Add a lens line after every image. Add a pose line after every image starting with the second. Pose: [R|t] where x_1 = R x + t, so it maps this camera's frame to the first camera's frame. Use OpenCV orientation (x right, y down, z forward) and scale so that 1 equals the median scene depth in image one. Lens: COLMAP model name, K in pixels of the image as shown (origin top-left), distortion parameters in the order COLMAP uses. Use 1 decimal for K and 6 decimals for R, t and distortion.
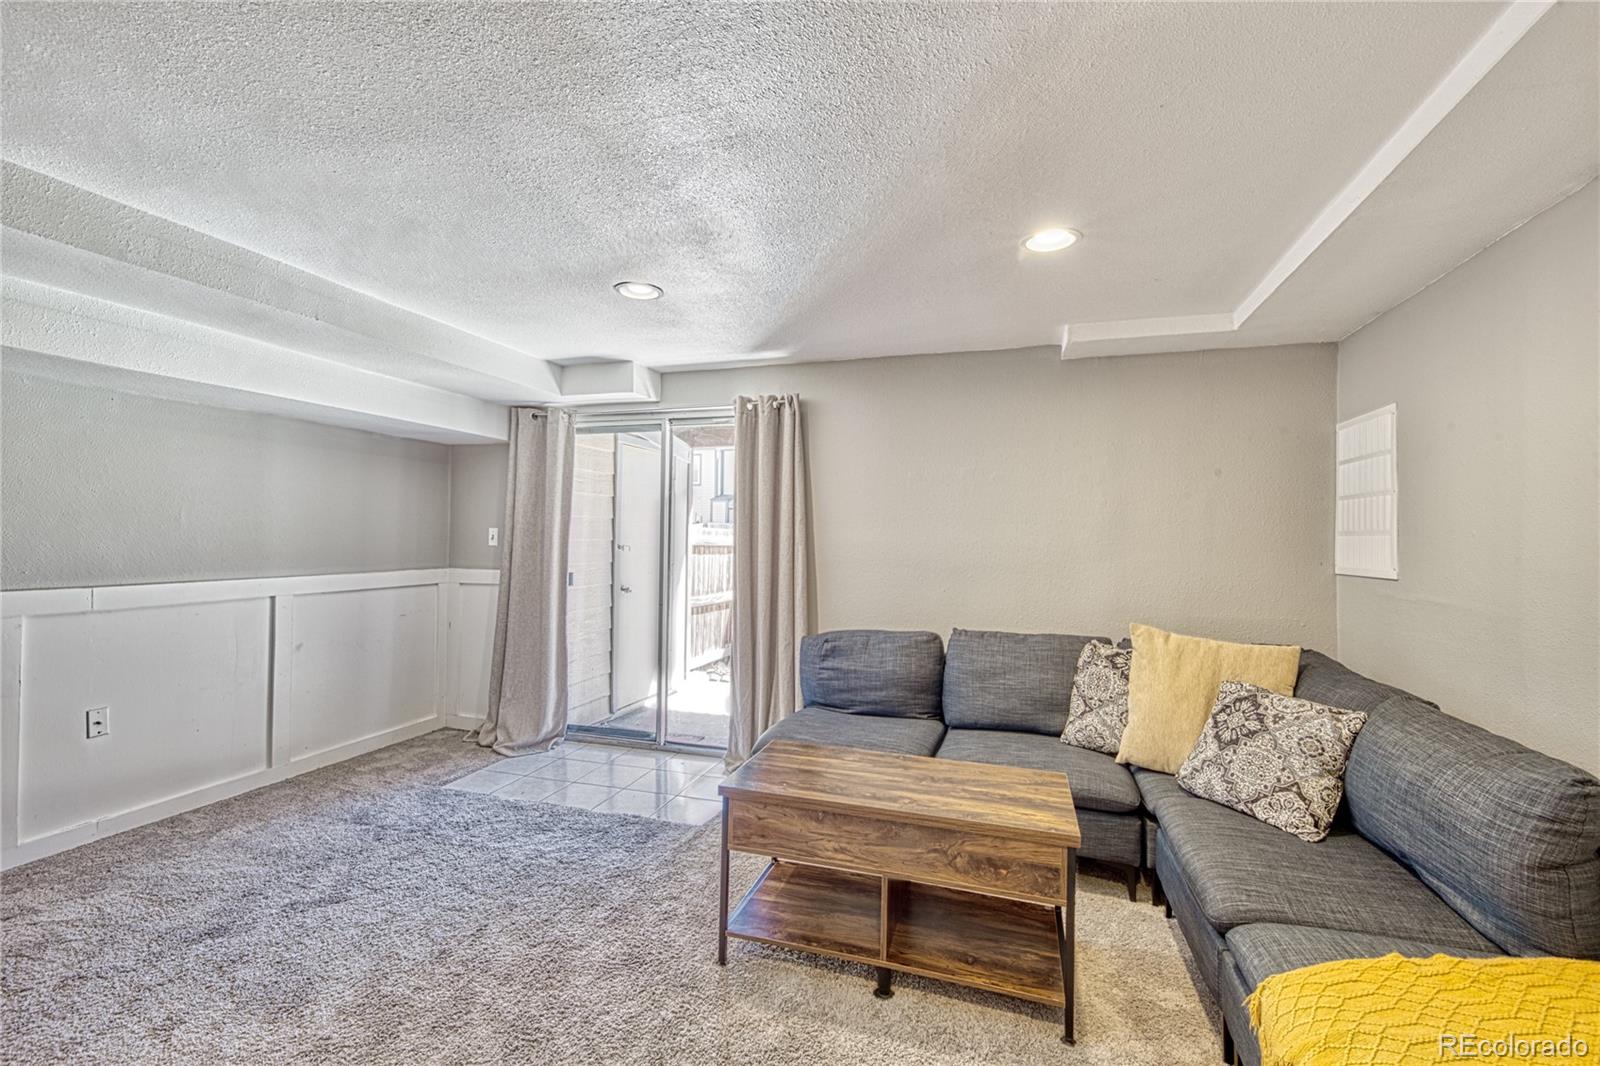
lens RADIAL K [[695.4, 0, 800.0], [0, 695.4, 533.0], [0, 0, 1]] dist [0.000314, 0.000068]
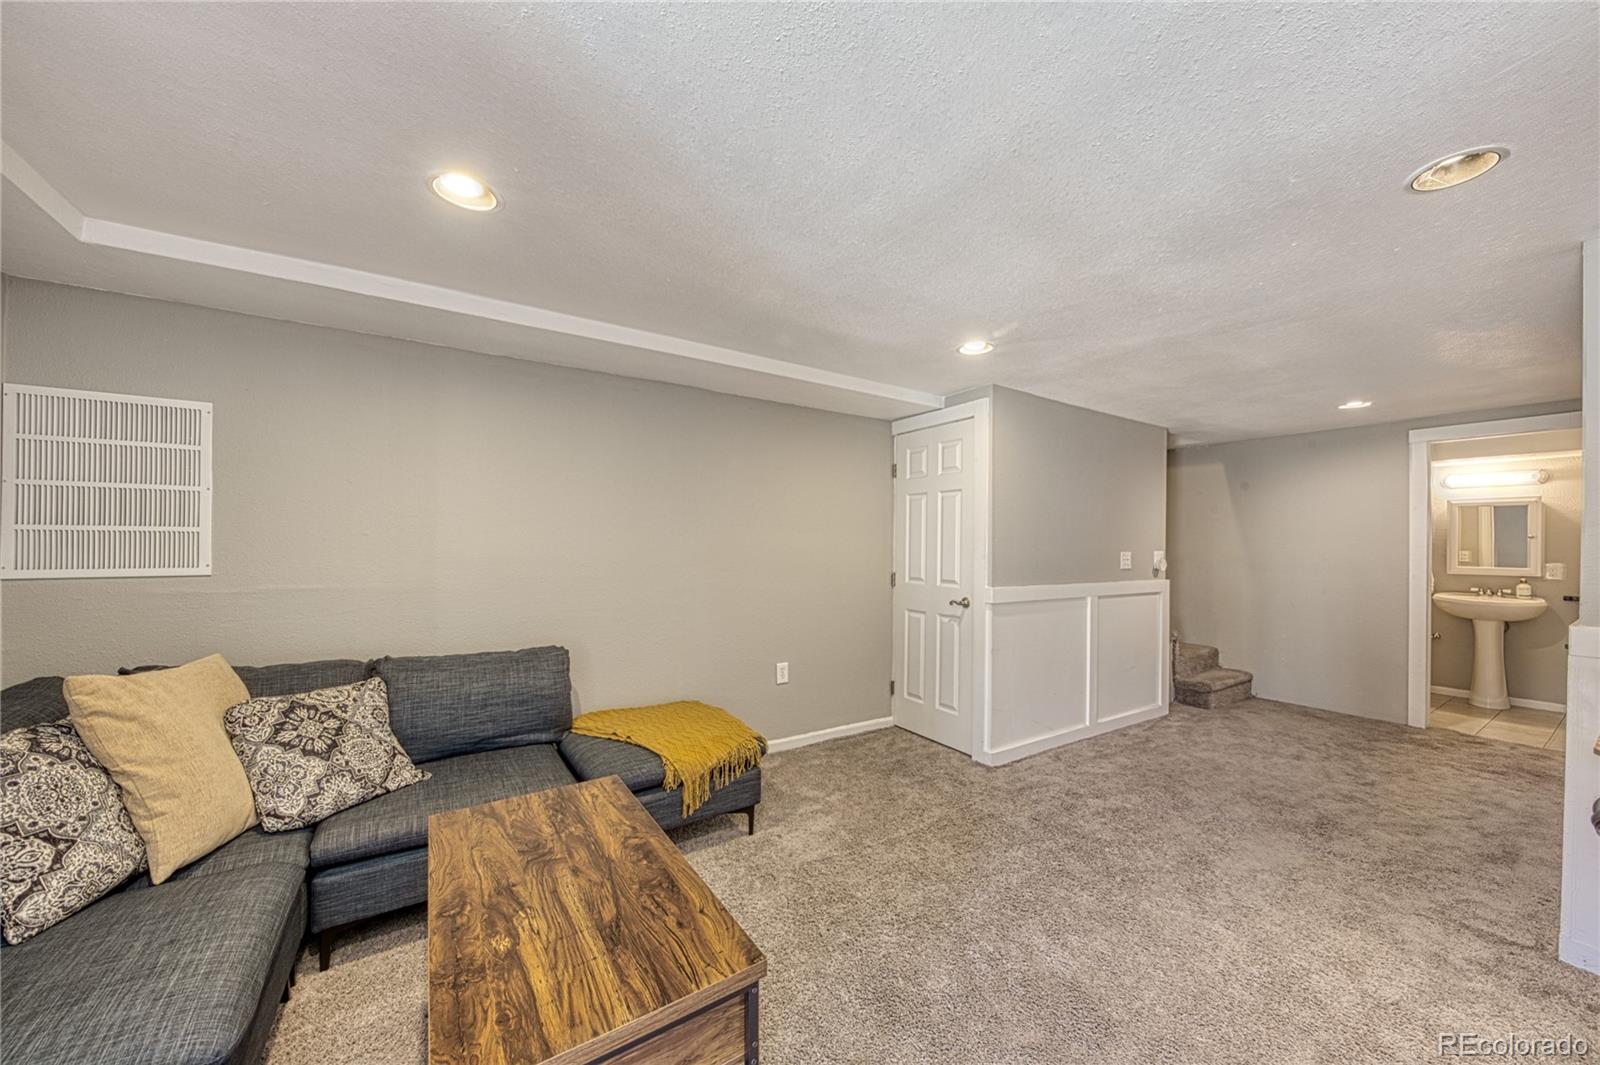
lens RADIAL K [[569.3, 0, 814.2], [0, 569.3, 545.5], [0, 0, 1]] dist [-0.009103, -0.000102]
pose [[-0.781312, -0.020031, 0.623820, -0.415276], [-0.021238, 0.999759, 0.005503, -0.001213], [-0.623780, -0.008949, -0.781549, 1.253569]]
